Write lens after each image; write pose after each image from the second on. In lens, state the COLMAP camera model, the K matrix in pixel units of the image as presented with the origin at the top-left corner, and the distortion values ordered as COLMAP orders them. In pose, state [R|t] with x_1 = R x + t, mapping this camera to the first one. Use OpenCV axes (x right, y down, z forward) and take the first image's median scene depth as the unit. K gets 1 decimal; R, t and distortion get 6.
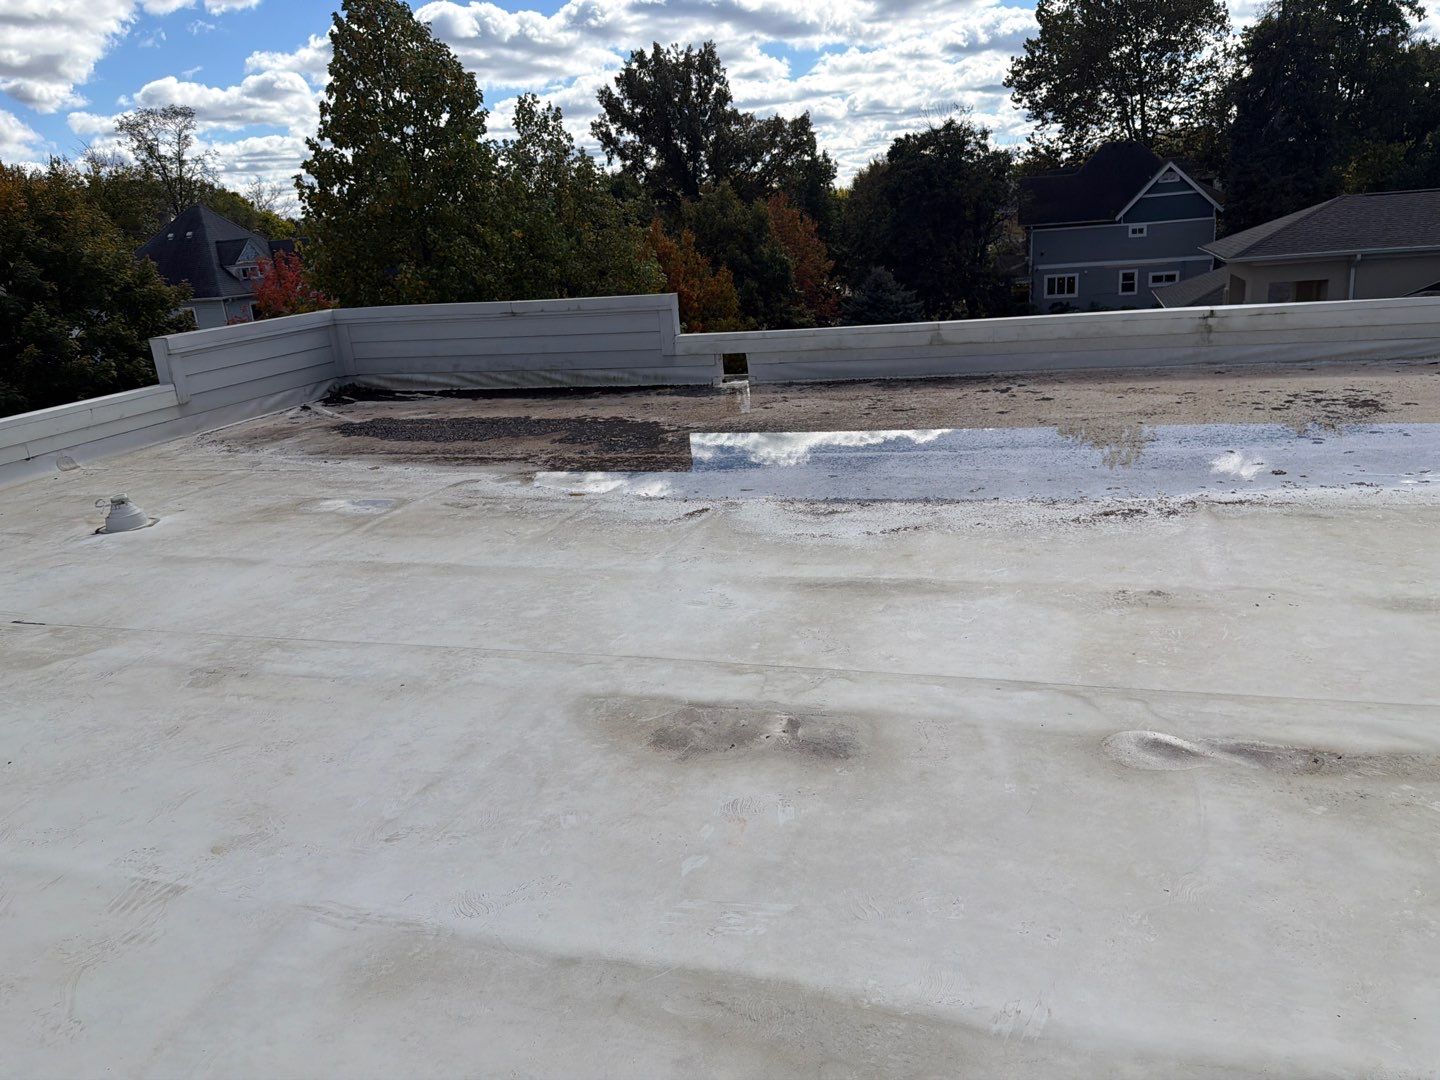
lens RADIAL K [[1018.0, 0, 718.8], [0, 1018.0, 541.1], [0, 0, 1]] dist [-0.000715, -0.013336]
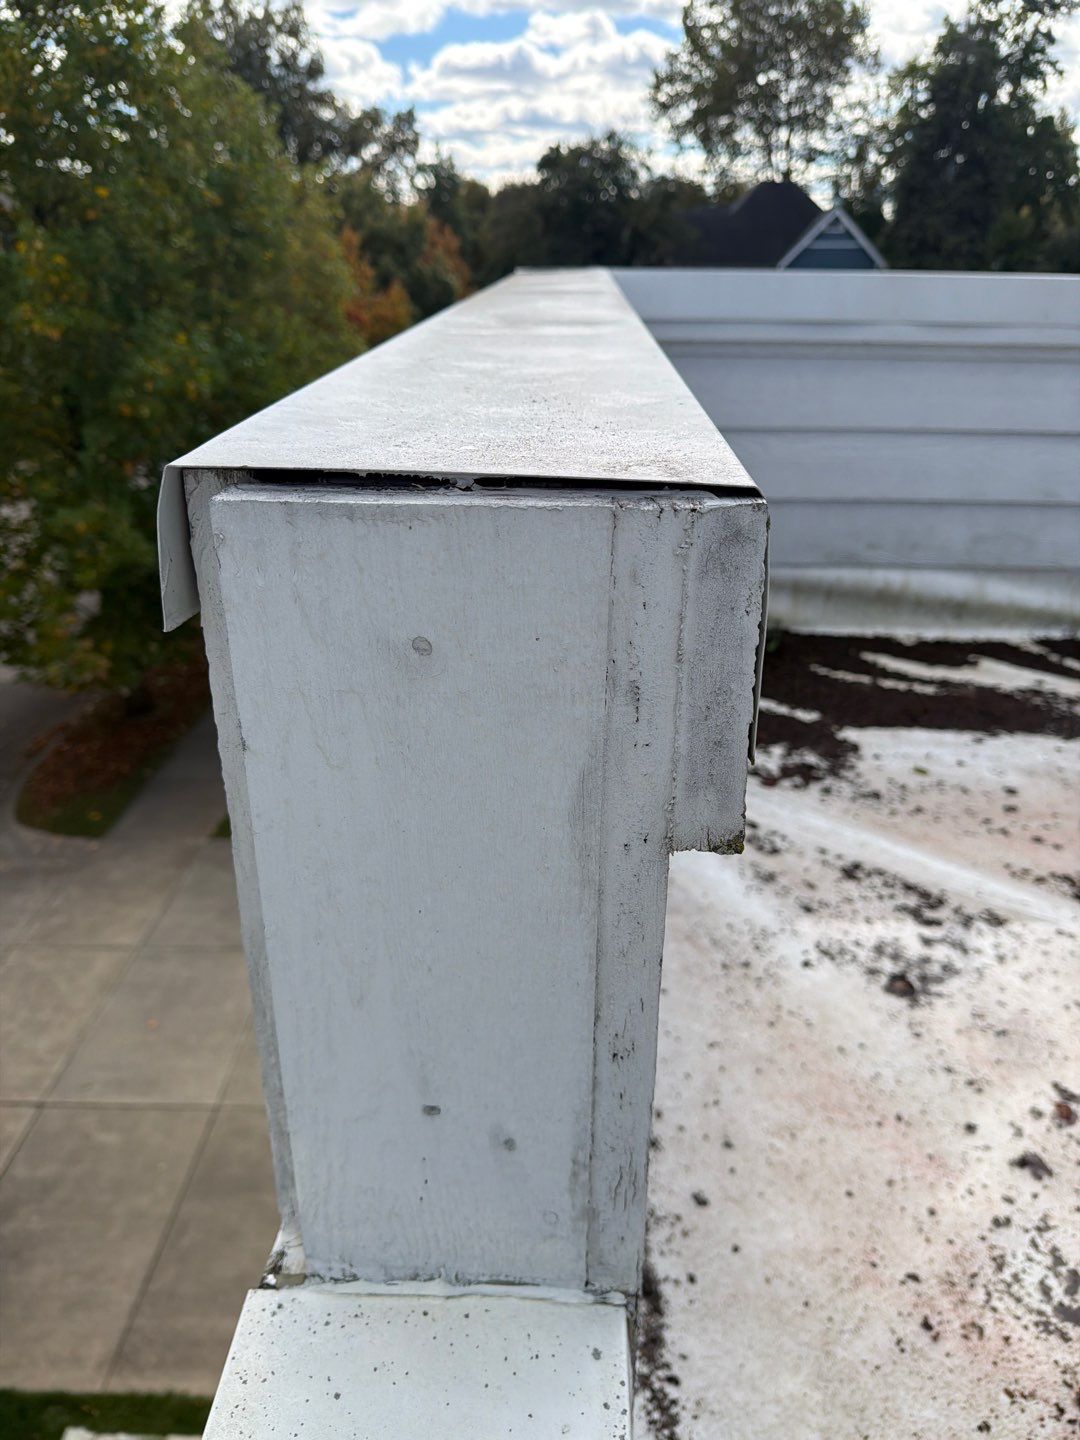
lens RADIAL K [[1018.0, 0, 542.3], [0, 1018.0, 716.8], [0, 0, 1]] dist [-0.000715, -0.013336]
pose [[0.958203, -0.035562, 0.283871, -0.077877], [0.000397, 0.992409, 0.122984, -0.026954], [-0.286090, -0.117730, 0.950943, 0.132870]]
